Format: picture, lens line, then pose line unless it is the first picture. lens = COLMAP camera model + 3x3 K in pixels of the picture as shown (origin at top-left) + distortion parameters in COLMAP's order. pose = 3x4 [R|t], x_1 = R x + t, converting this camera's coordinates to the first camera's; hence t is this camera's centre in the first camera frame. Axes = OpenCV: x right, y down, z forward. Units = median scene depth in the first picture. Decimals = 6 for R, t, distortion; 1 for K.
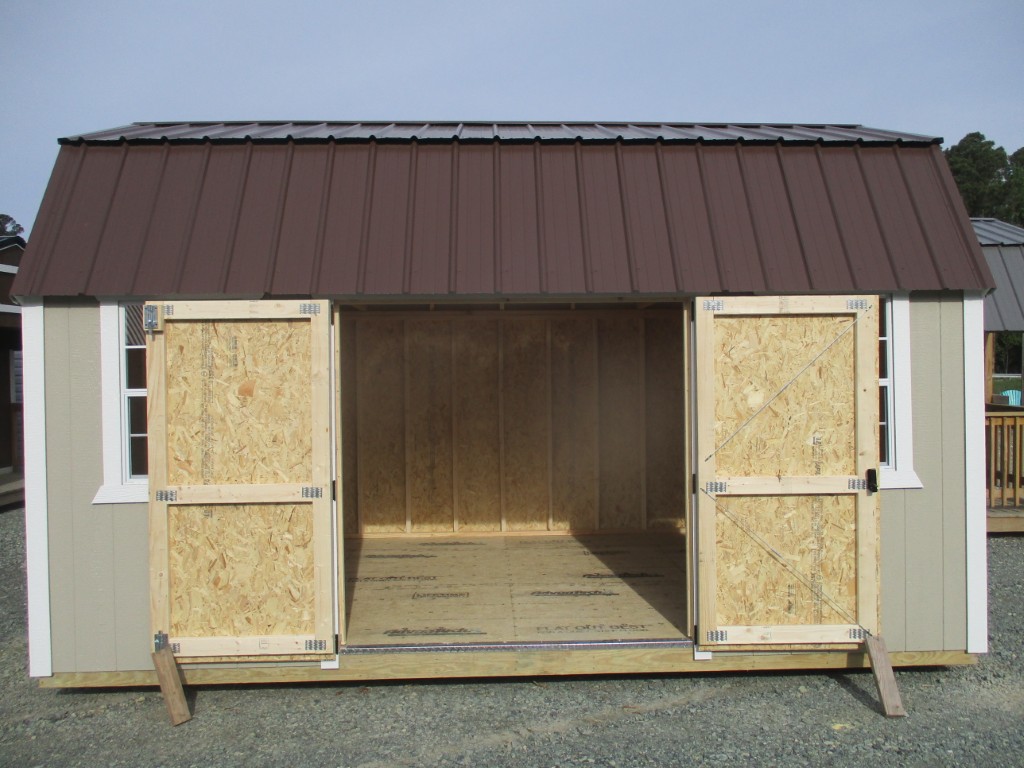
lens RADIAL K [[860.6, 0, 517.4], [0, 860.6, 361.8], [0, 0, 1]] dist [-0.024643, 0.021620]
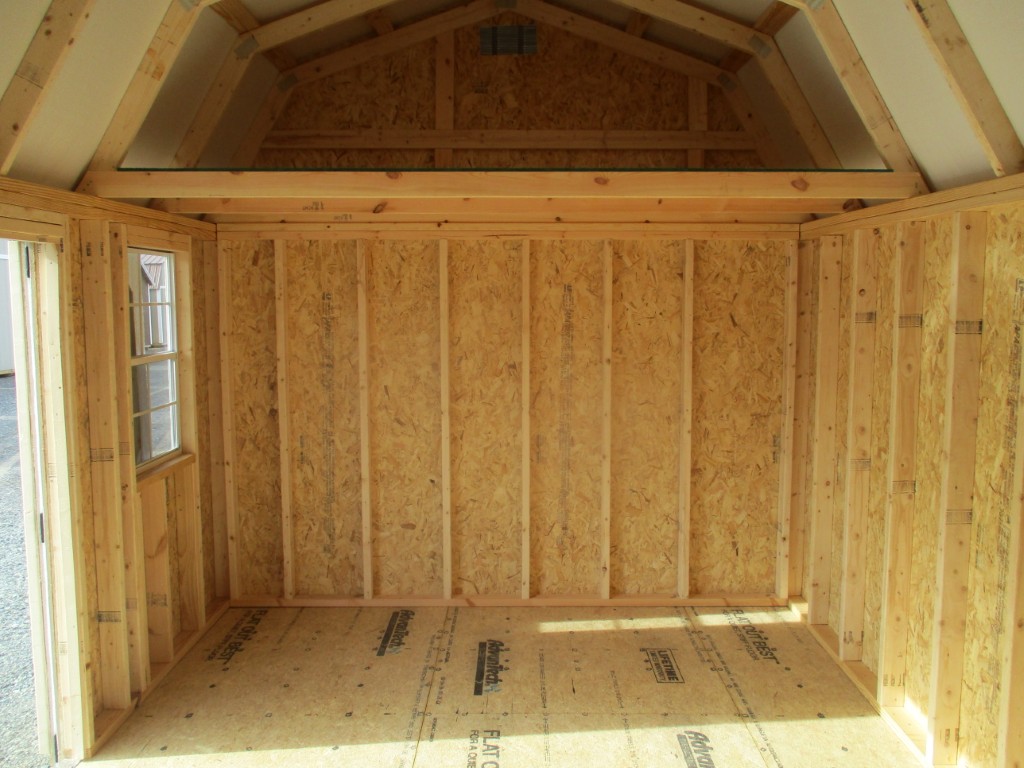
lens RADIAL K [[860.6, 0, 529.3], [0, 860.6, 363.4], [0, 0, 1]] dist [-0.024643, 0.021620]
pose [[-0.030988, 0.101064, -0.994397, 0.246484], [0.008334, 0.994867, 0.100852, -0.022607], [0.999485, -0.005162, -0.031671, 0.821041]]
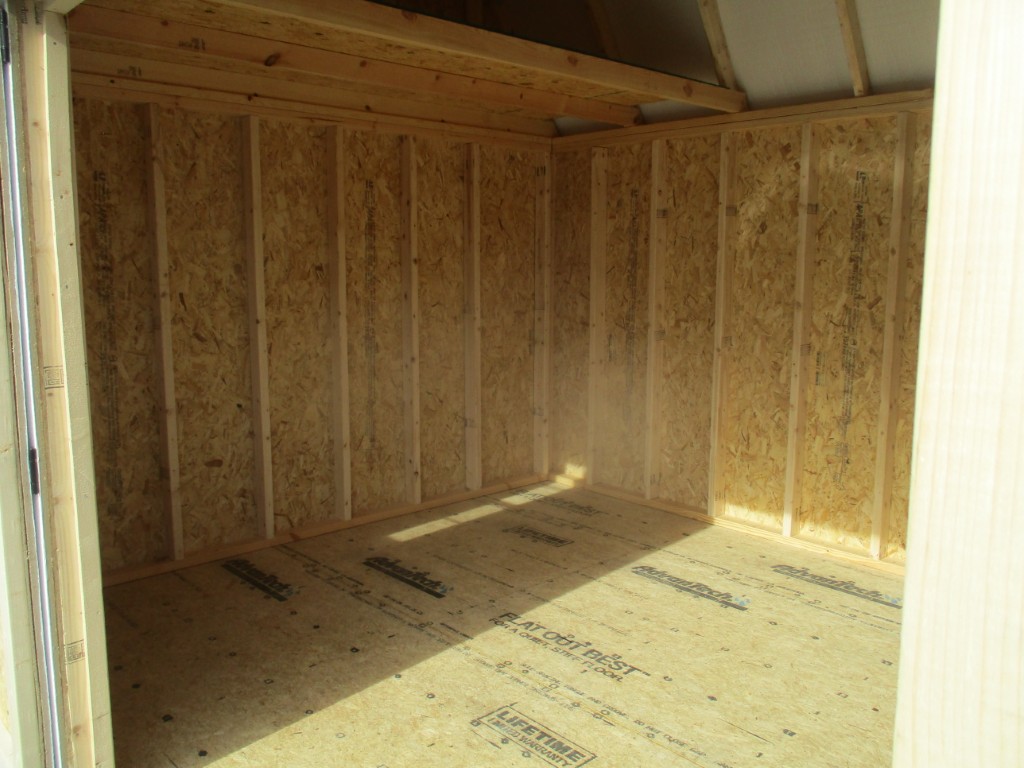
lens RADIAL K [[860.6, 0, 521.6], [0, 860.6, 365.3], [0, 0, 1]] dist [-0.024643, 0.021620]
pose [[0.657802, 0.111106, -0.744951, 0.146541], [-0.008637, 0.990108, 0.140044, 0.022361], [0.753142, -0.085687, 0.652254, 0.535022]]
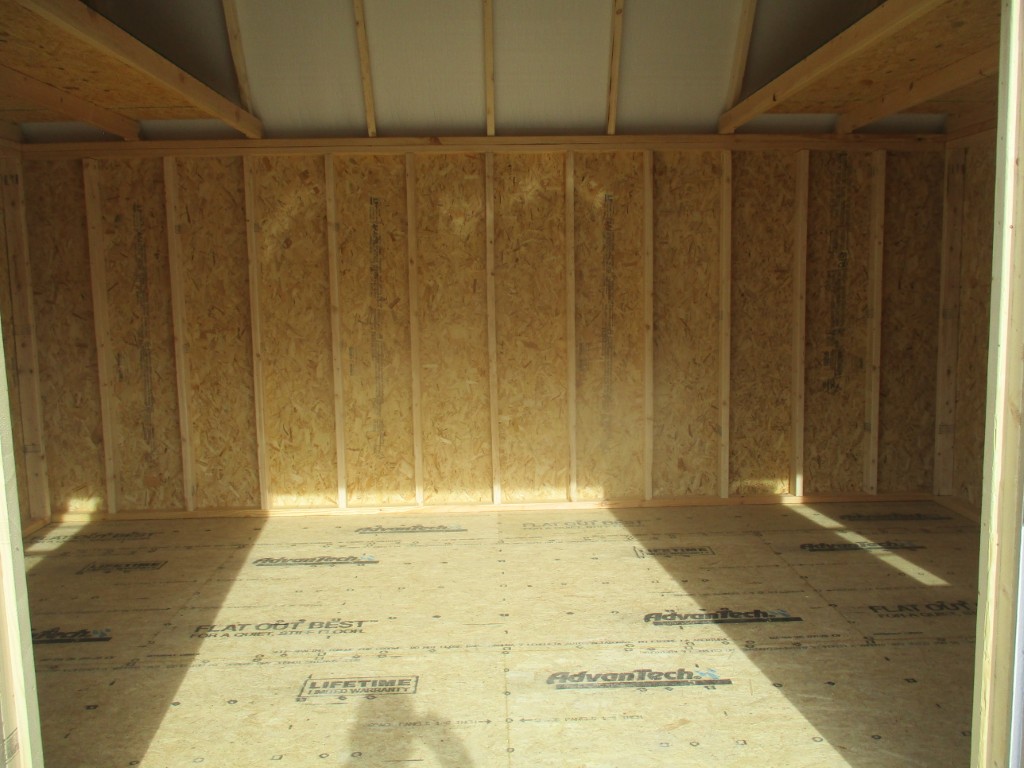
lens RADIAL K [[860.6, 0, 519.9], [0, 860.6, 365.9], [0, 0, 1]] dist [-0.024643, 0.021620]
pose [[0.999982, -0.005959, -0.000868, 0.001358], [0.006020, 0.993430, 0.114286, 0.028792], [0.000181, -0.114289, 0.993448, 0.396501]]
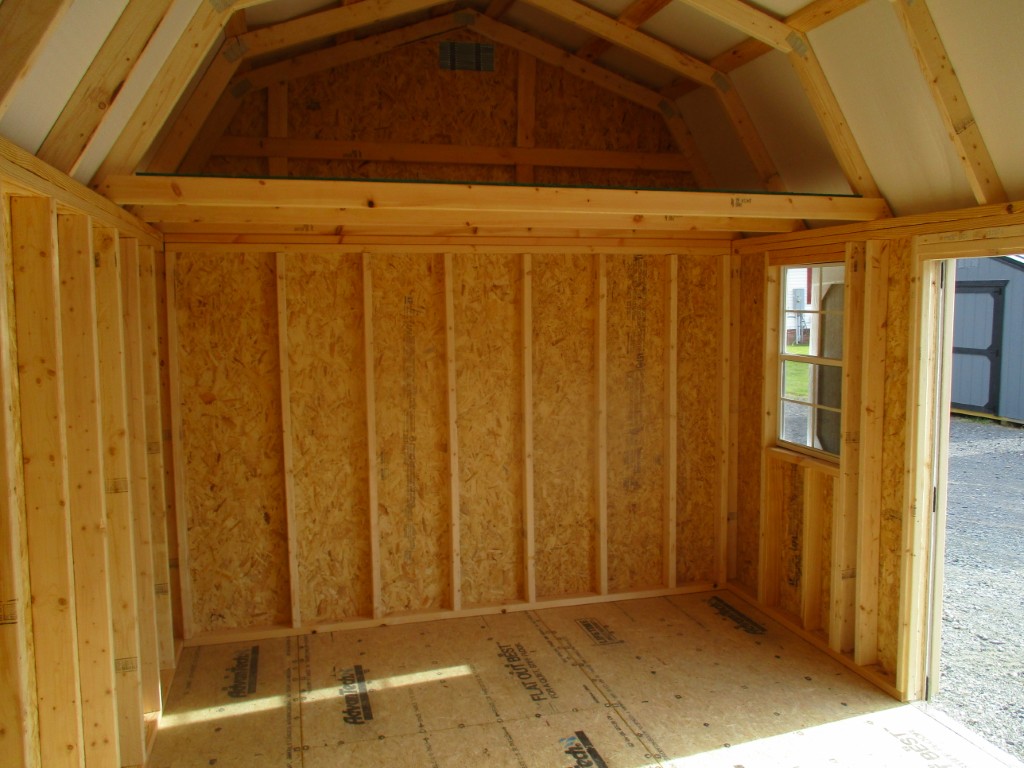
lens RADIAL K [[860.6, 0, 527.2], [0, 860.6, 372.9], [0, 0, 1]] dist [-0.024643, 0.021620]
pose [[-0.228491, -0.071845, 0.970891, -0.268452], [-0.002929, 0.997320, 0.073111, -0.016043], [-0.973542, 0.013861, -0.228089, 0.913512]]
